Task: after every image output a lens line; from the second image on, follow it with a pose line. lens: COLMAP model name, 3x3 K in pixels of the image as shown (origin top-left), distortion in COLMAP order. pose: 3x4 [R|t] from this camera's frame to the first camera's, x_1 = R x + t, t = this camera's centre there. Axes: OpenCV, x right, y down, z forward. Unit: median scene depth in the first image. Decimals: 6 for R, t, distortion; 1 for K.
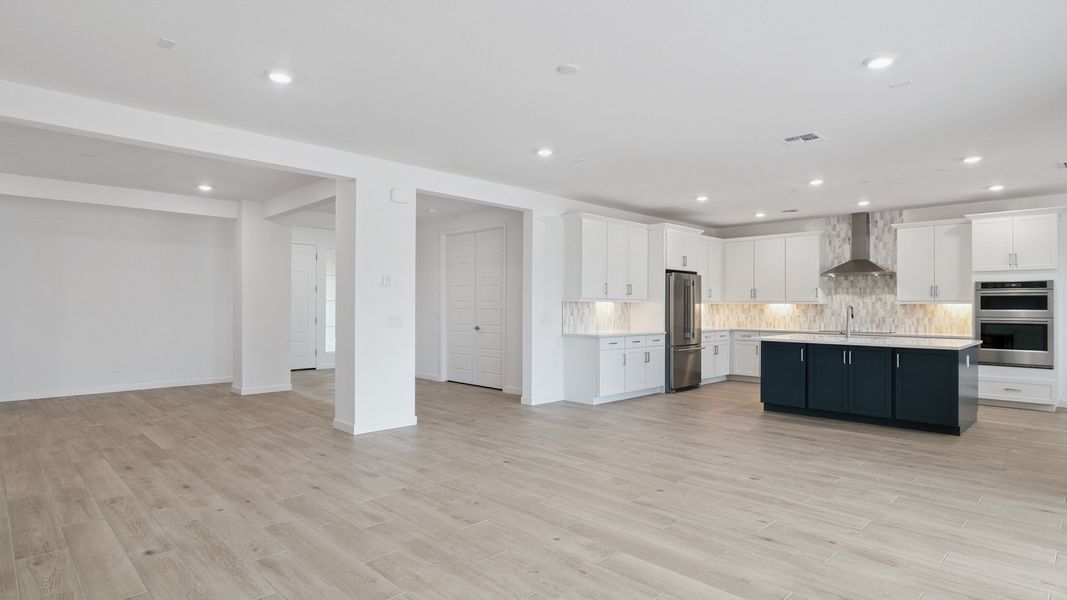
lens RADIAL K [[570.2, 0, 525.9], [0, 570.2, 302.2], [0, 0, 1]] dist [0.000547, -0.000267]
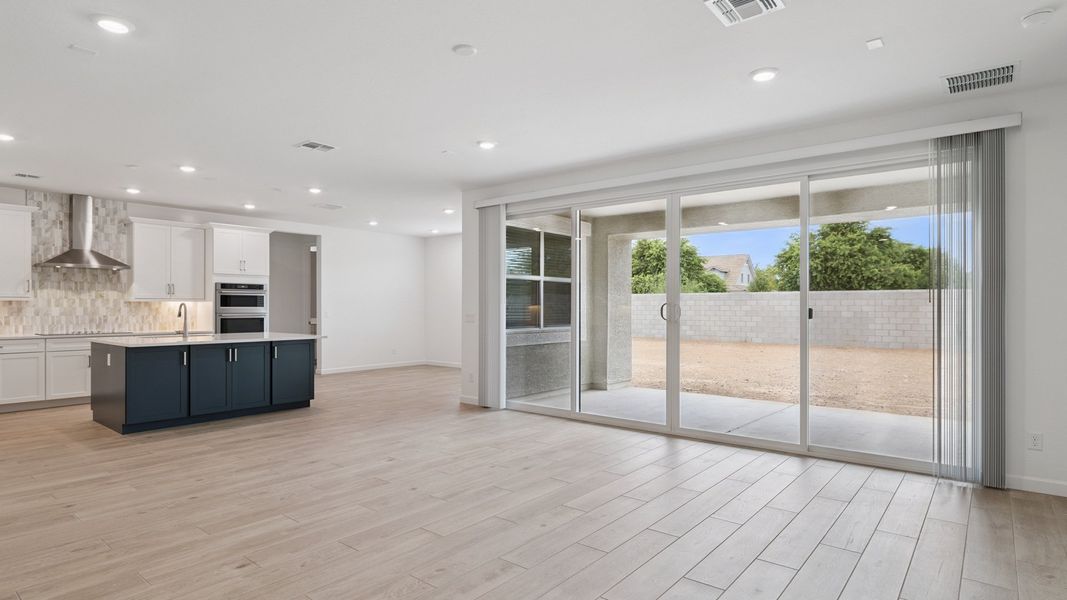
lens RADIAL K [[570.2, 0, 550.9], [0, 570.2, 307.7], [0, 0, 1]] dist [0.000547, -0.000267]
pose [[-0.138052, -0.007267, 0.990398, -0.558576], [-0.010060, 0.999932, 0.005935, 0.001365], [-0.990374, -0.009144, -0.138115, 0.635726]]
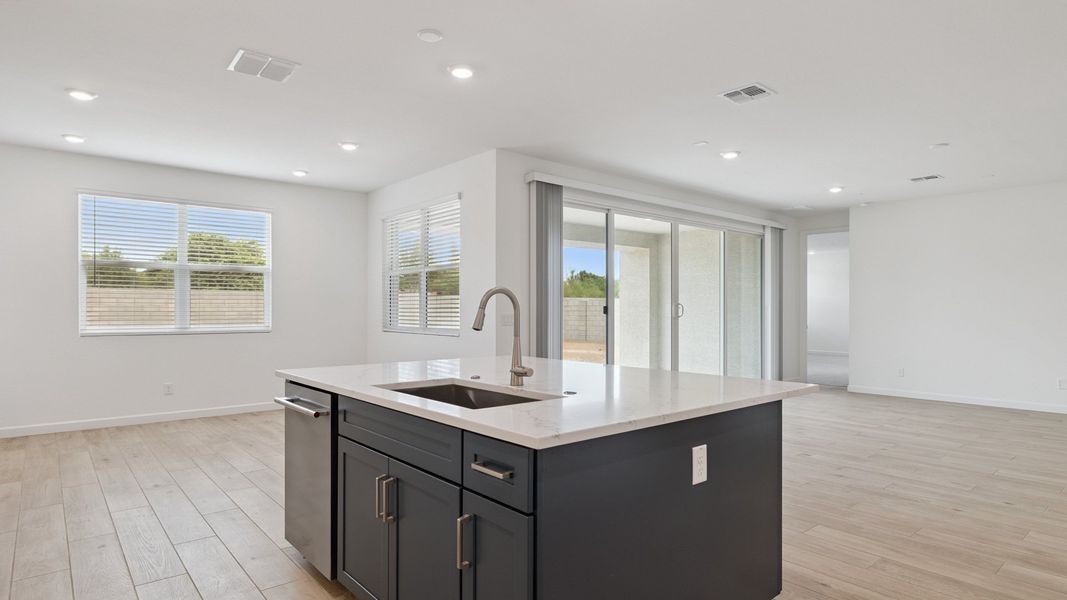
lens RADIAL K [[570.2, 0, 538.7], [0, 570.2, 299.7], [0, 0, 1]] dist [0.000547, -0.000267]
pose [[-0.998660, -0.004086, 0.051586, 0.662957], [-0.005043, 0.999817, -0.018447, 0.017003], [-0.051502, -0.018682, -0.998498, 1.635668]]
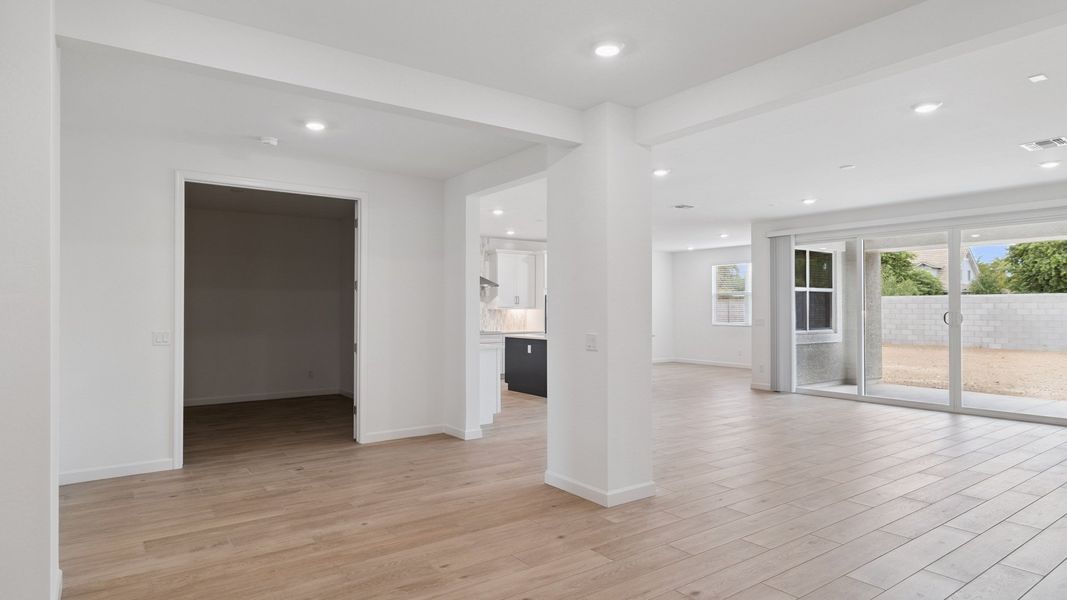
lens RADIAL K [[626.1, 0, 532.7], [0, 626.1, 300.1], [0, 0, 1]] dist [-0.008185, -0.002230]
pose [[0.128799, 0.007794, 0.991640, -1.131657], [-0.006232, 0.999956, -0.007050, -0.012666], [-0.991651, -0.005272, 0.128842, 1.050887]]
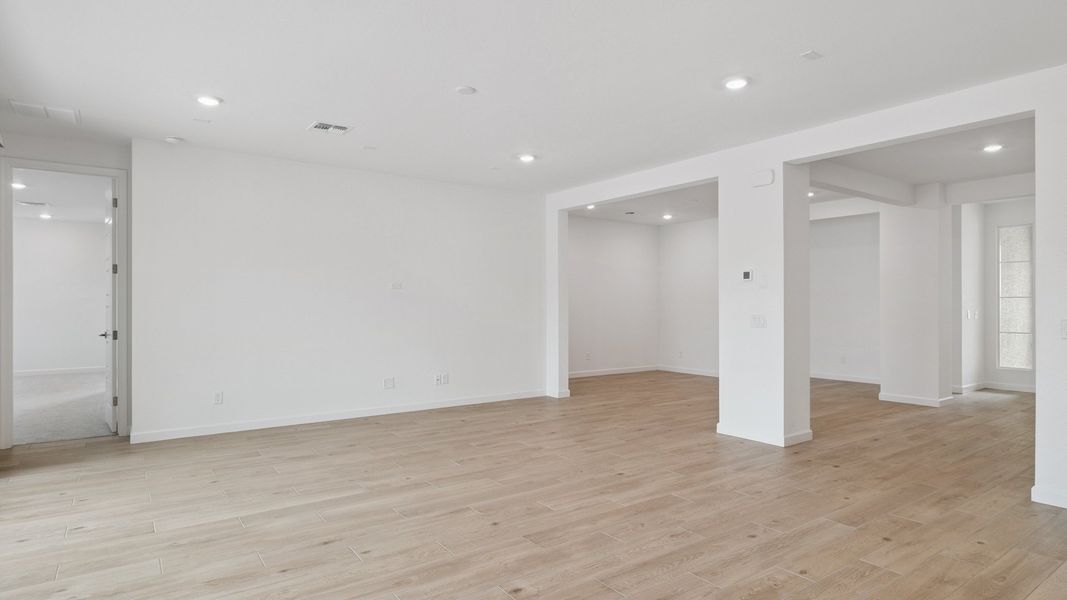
lens RADIAL K [[570.2, 0, 531.7], [0, 570.2, 303.5], [0, 0, 1]] dist [0.000547, -0.000267]
pose [[-0.151983, -0.007527, -0.988355, 0.741219], [0.007603, 0.999933, -0.008785, 0.011883], [0.988354, -0.008850, -0.151915, 0.832765]]
